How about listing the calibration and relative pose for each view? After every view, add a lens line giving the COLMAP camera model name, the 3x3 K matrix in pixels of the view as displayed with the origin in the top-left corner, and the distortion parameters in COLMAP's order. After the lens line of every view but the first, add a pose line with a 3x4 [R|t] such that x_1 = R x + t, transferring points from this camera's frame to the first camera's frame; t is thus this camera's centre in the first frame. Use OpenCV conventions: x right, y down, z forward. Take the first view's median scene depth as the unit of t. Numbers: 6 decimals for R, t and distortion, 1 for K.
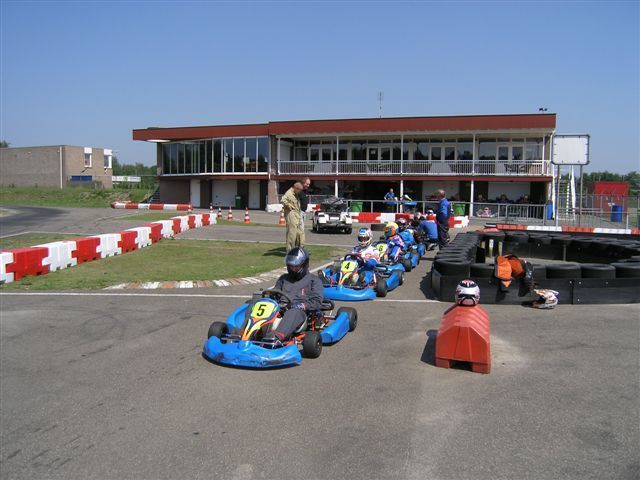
lens RADIAL K [[515.8, 0, 320.0], [0, 515.8, 240.0], [0, 0, 1]] dist [-0.108869, 0.045012]
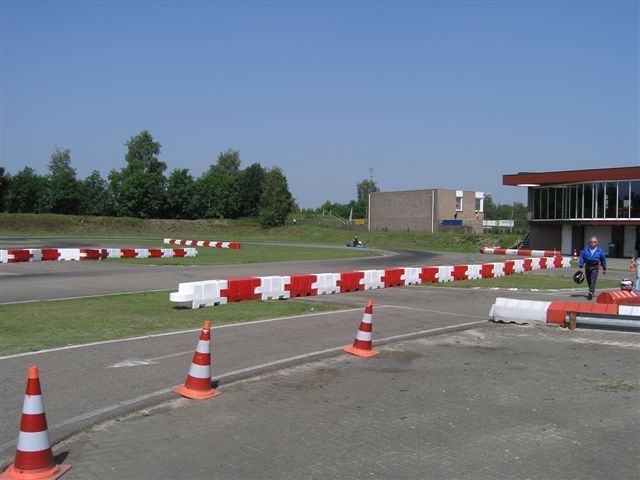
lens RADIAL K [[695.8, 0, 320.0], [0, 695.8, 240.0], [0, 0, 1]] dist [-0.101915, 0.008228]
pose [[0.812306, 0.009811, -0.583149, 0.123167], [-0.063427, 0.995414, -0.071604, 0.028044], [0.579772, 0.095152, 0.809203, -0.280750]]
